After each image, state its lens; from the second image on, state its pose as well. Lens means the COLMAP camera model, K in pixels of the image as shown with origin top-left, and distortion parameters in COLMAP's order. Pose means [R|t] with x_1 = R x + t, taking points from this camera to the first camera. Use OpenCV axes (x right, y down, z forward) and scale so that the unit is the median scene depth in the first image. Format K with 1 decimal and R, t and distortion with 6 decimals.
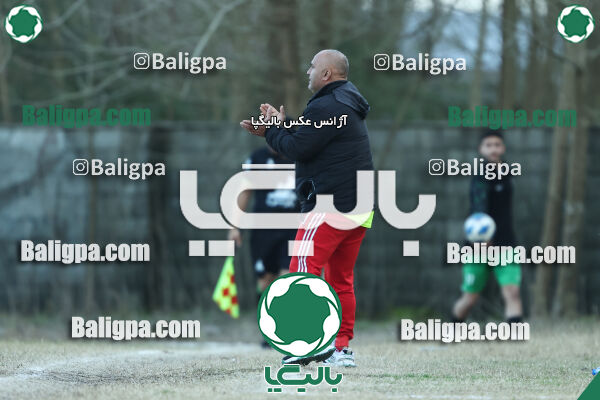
lens RADIAL K [[3555.5, 0, 300.0], [0, 3555.5, 200.0], [0, 0, 1]] dist [-1.571957, -6.360021]
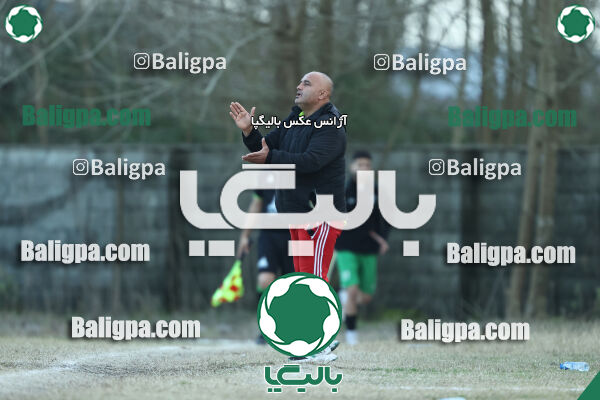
lens RADIAL K [[3555.5, 0, 300.0], [0, 3555.5, 200.0], [0, 0, 1]] dist [-1.571957, -6.360021]
pose [[0.999995, 0.003170, -0.000104, -0.000869], [-0.003170, 0.999995, 0.000023, -0.004410], [0.000104, -0.000023, 1.000000, -0.131843]]
